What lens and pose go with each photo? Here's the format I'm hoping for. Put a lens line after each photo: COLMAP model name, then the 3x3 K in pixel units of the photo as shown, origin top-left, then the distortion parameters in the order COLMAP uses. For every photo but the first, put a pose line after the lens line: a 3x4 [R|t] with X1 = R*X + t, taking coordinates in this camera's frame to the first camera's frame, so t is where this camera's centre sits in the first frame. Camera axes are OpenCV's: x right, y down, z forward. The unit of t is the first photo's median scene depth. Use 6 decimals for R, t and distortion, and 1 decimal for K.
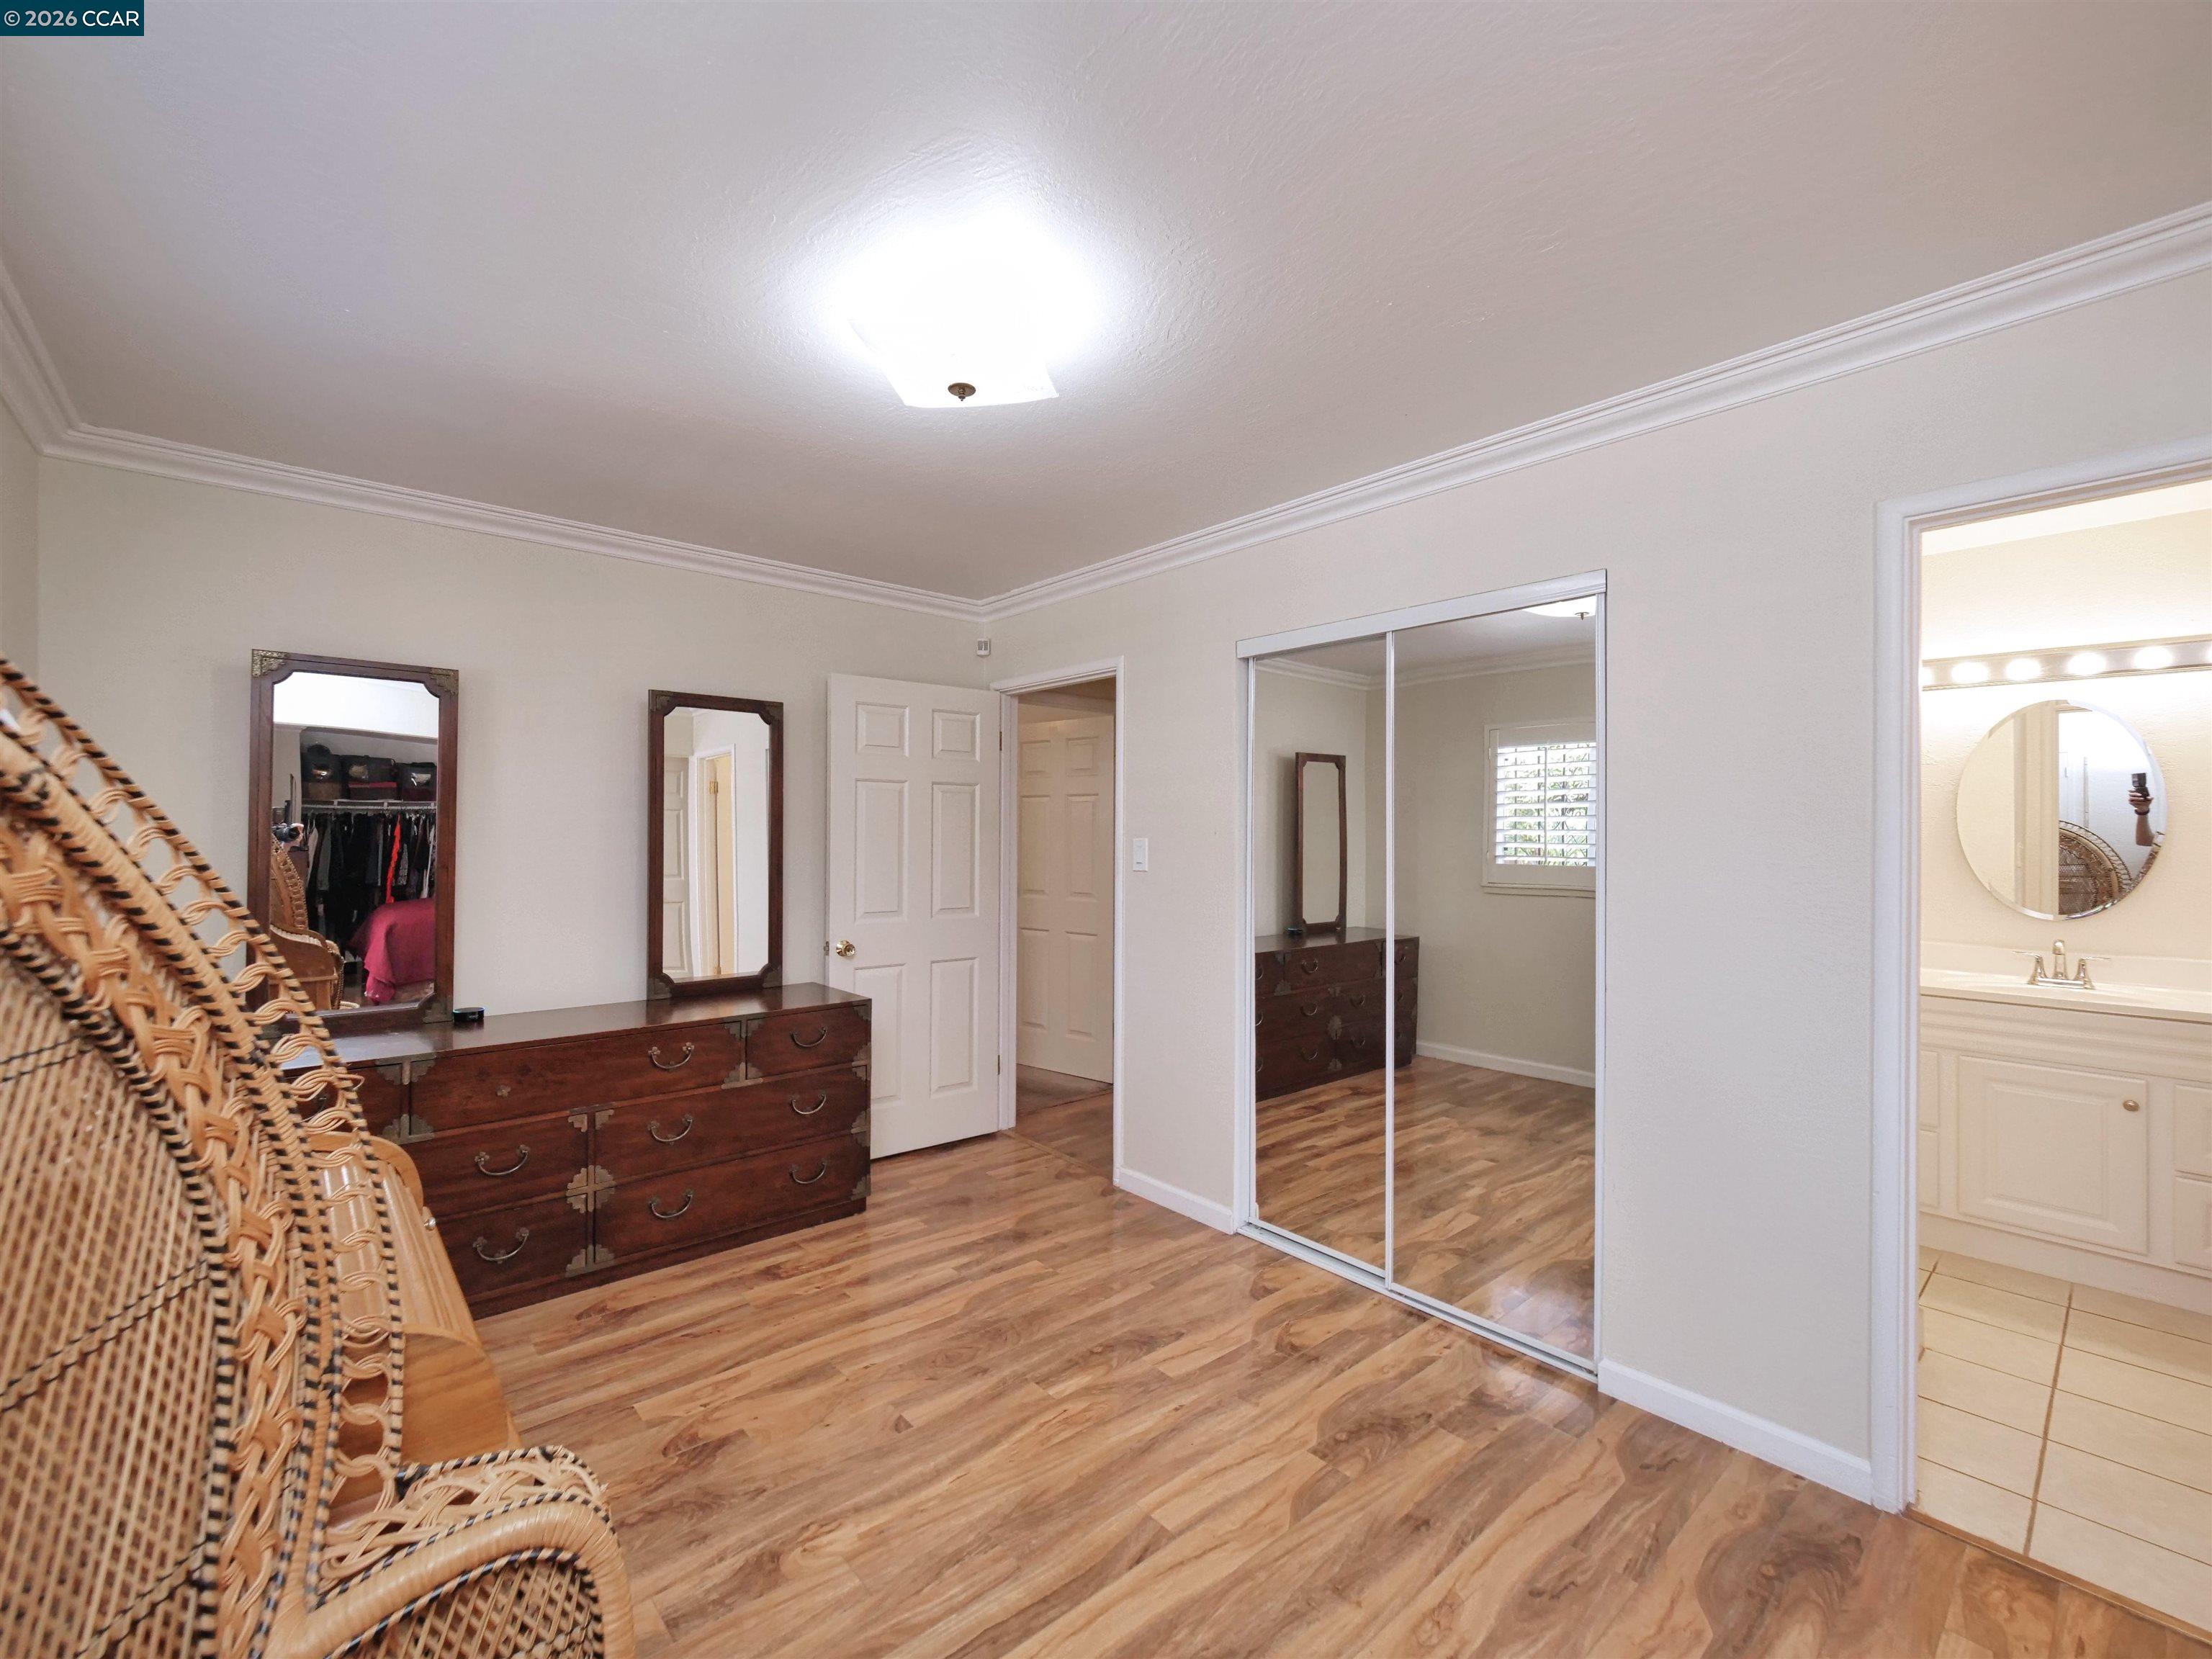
lens RADIAL K [[943.4, 0, 1080.1], [0, 943.4, 831.0], [0, 0, 1]] dist [0.000144, -0.000613]
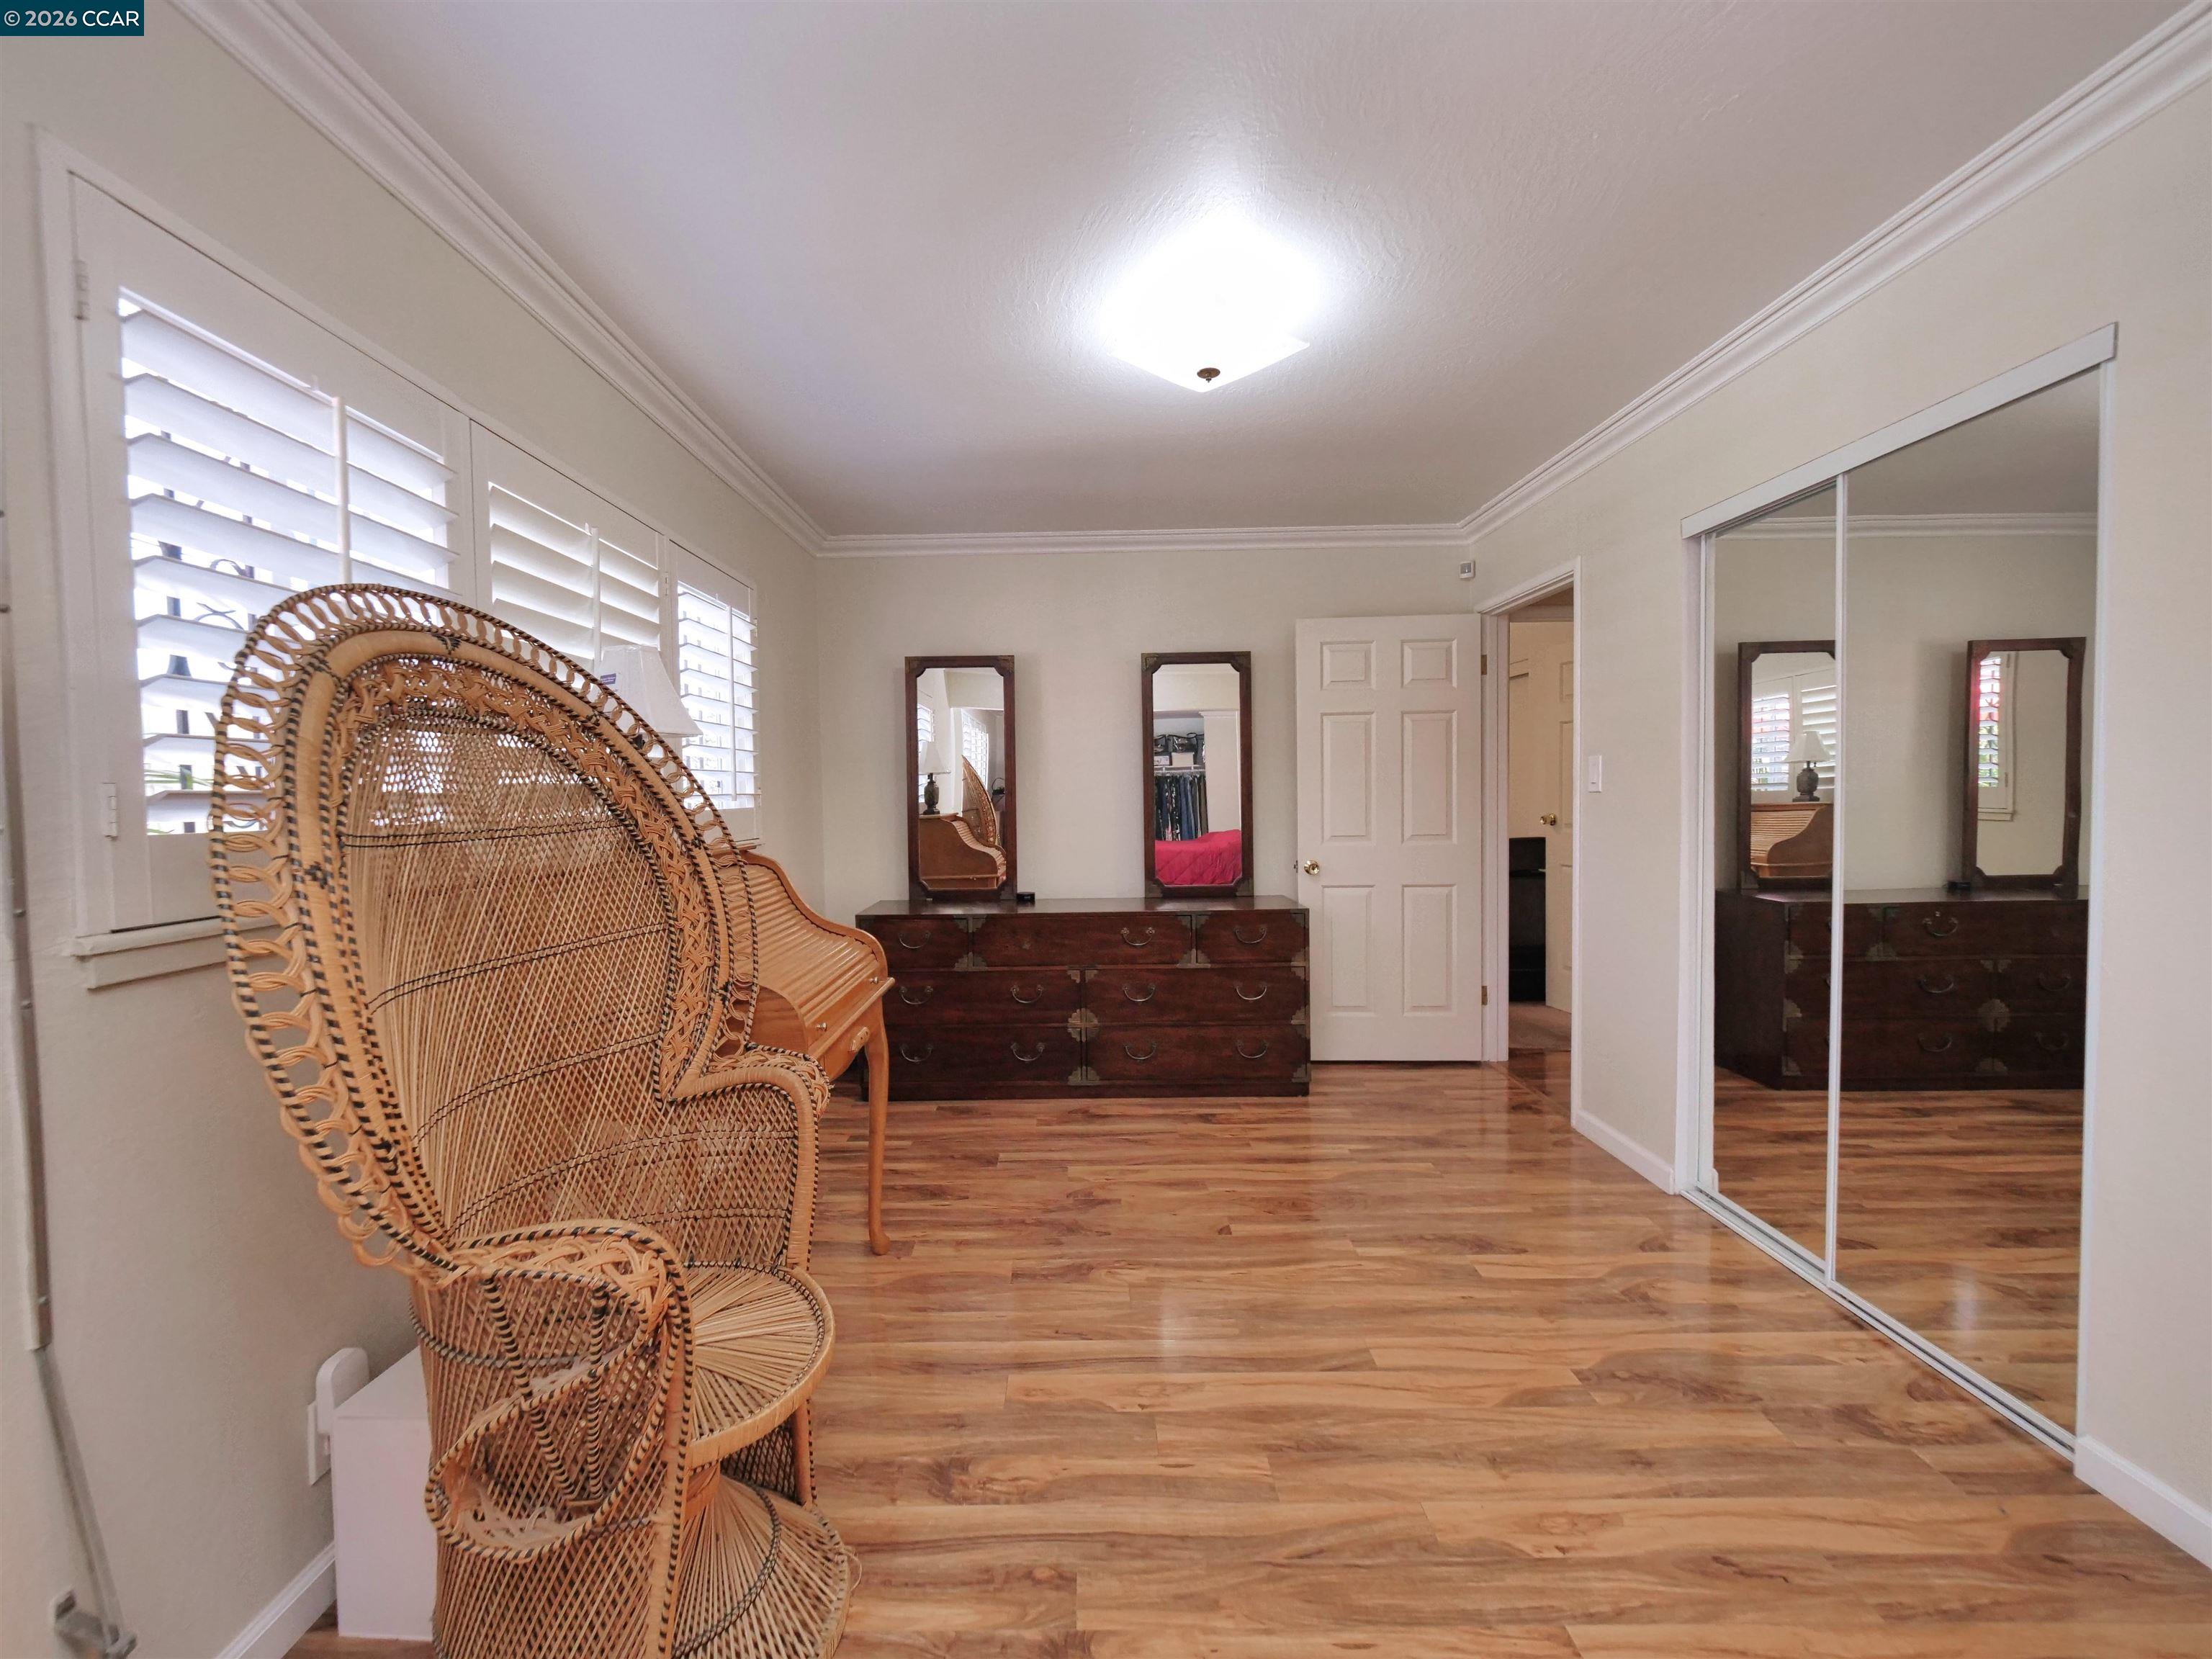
lens RADIAL K [[943.4, 0, 1080.1], [0, 943.4, 831.0], [0, 0, 1]] dist [0.000144, -0.000613]
pose [[0.756935, 0.009322, -0.653424, 0.339757], [0.022897, 0.998906, 0.040775, 0.037867], [0.653089, -0.045826, 0.755893, -0.023788]]
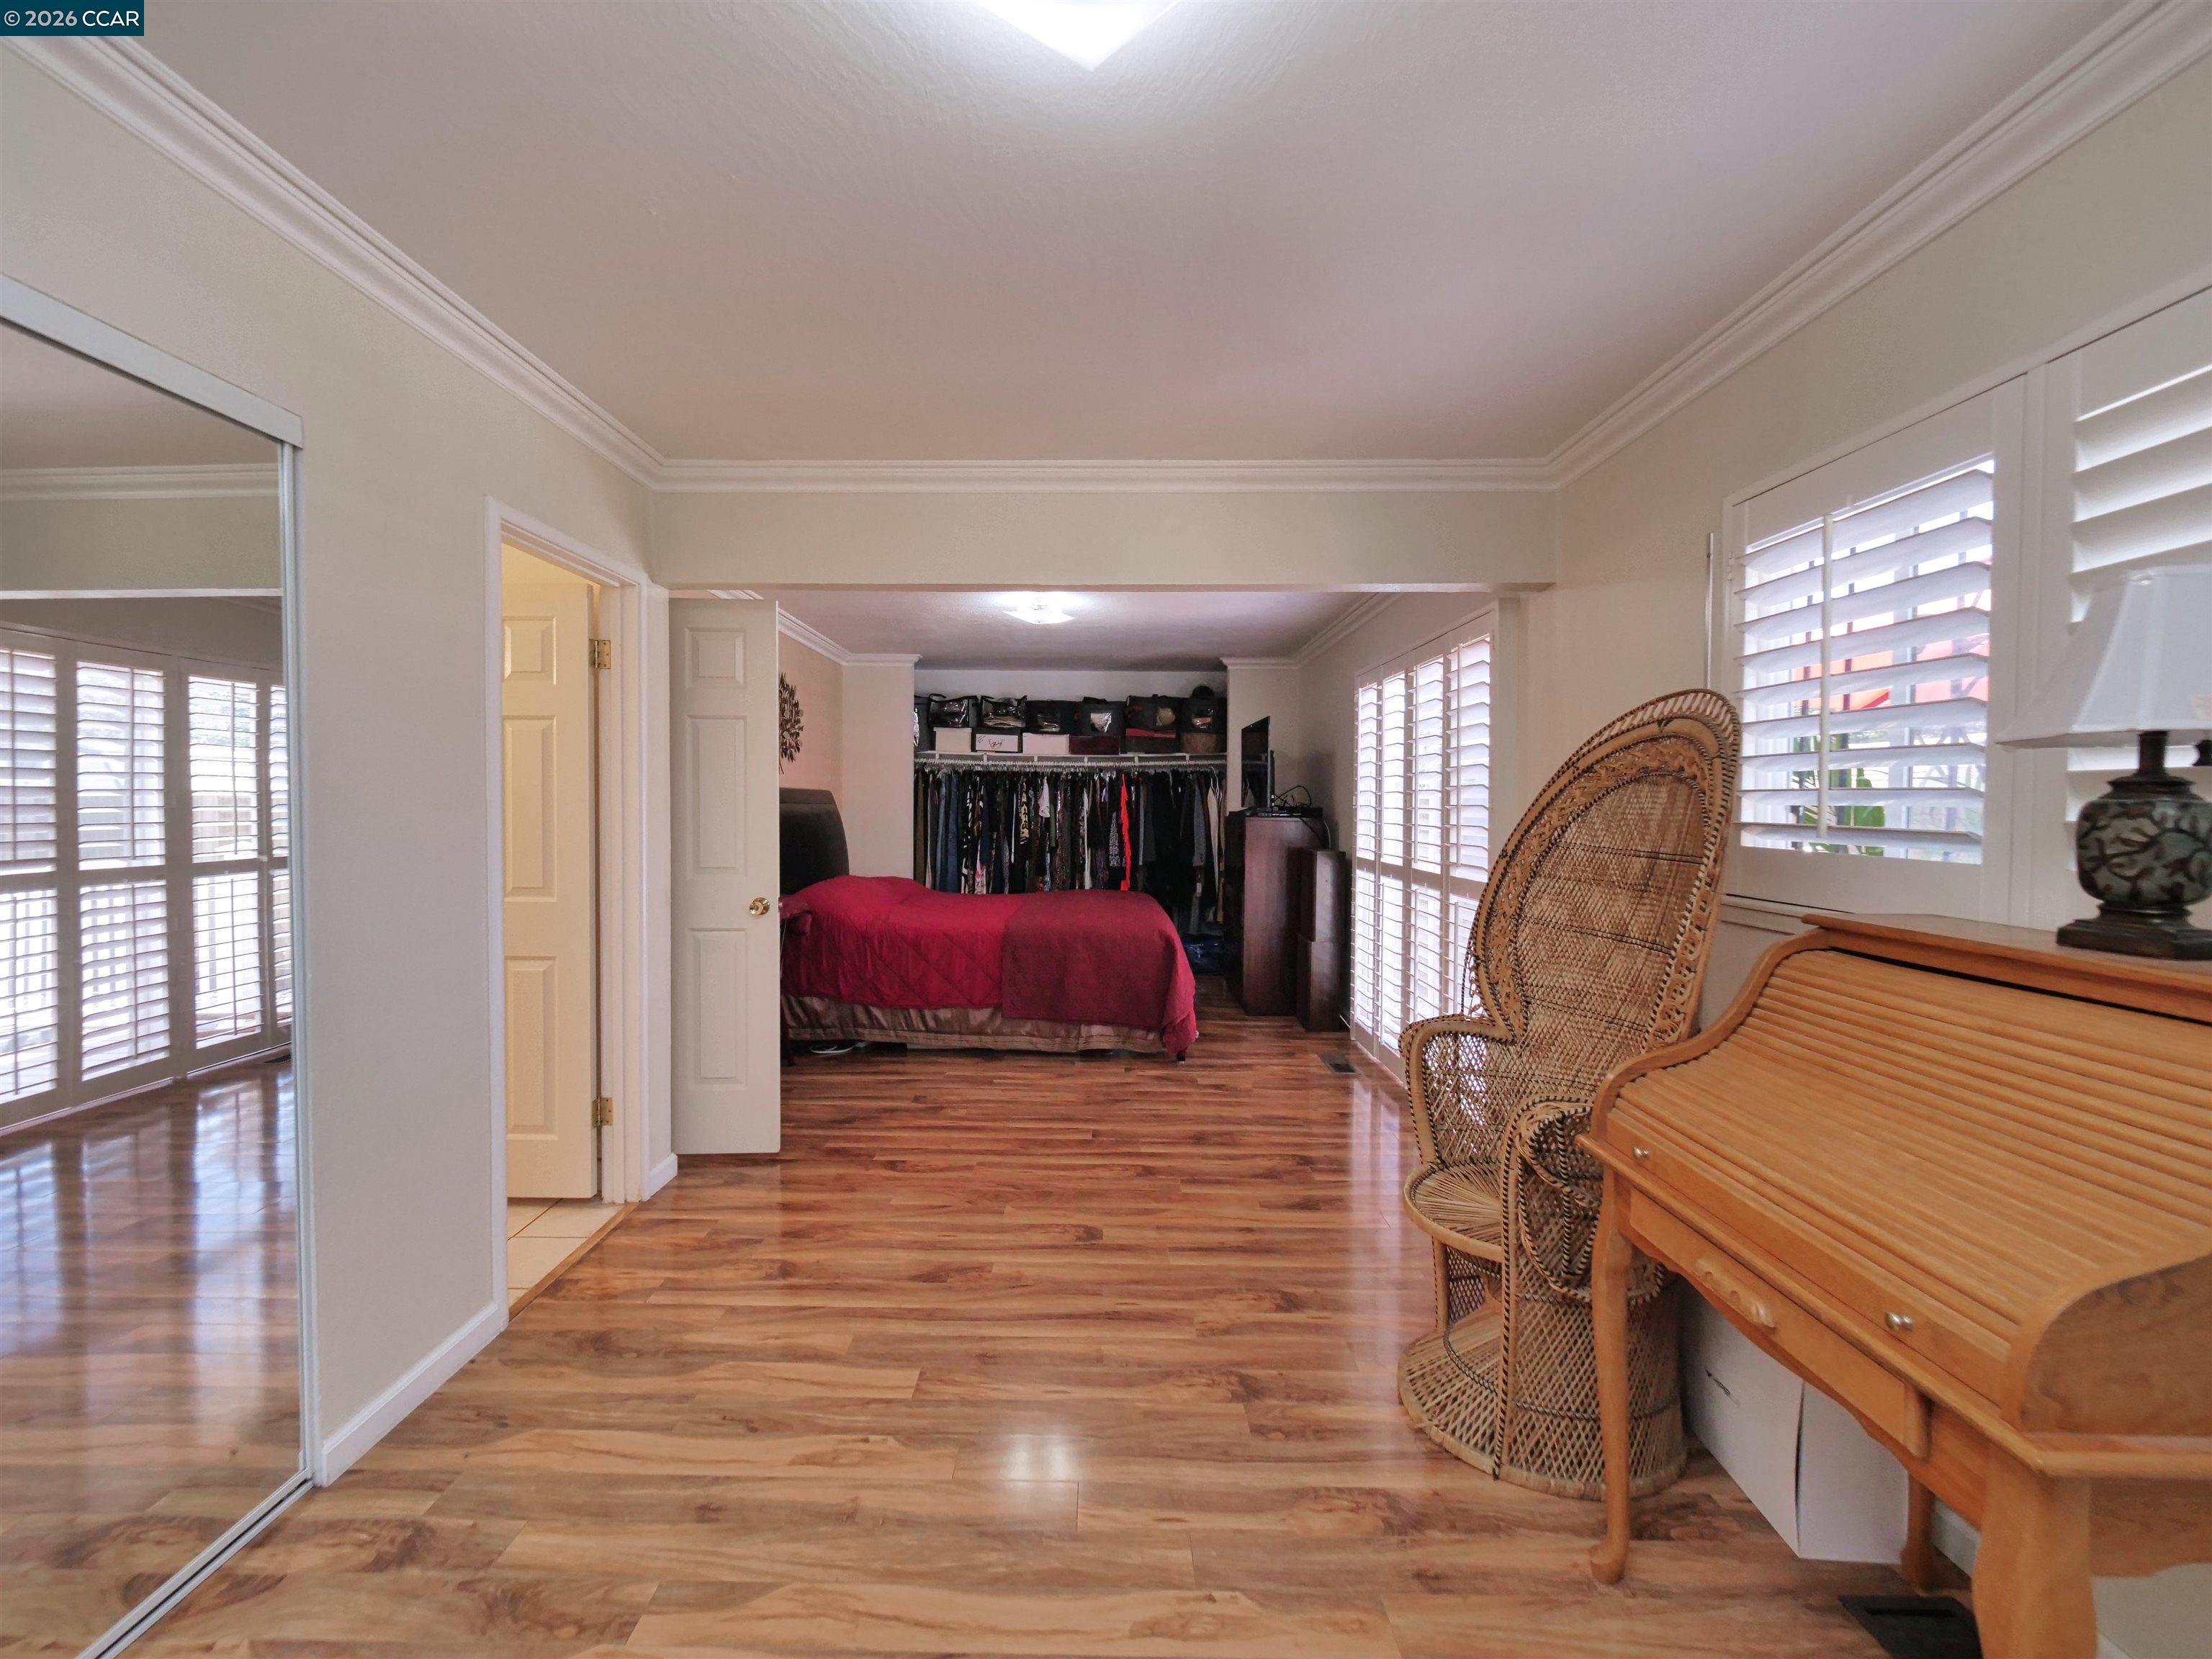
lens RADIAL K [[943.4, 0, 1080.1], [0, 943.4, 831.0], [0, 0, 1]] dist [0.000144, -0.000613]
pose [[-0.743774, -0.029364, 0.667786, -0.322410], [-0.012830, 0.999478, 0.029659, 0.019217], [-0.668308, 0.013492, -0.743763, 0.896364]]
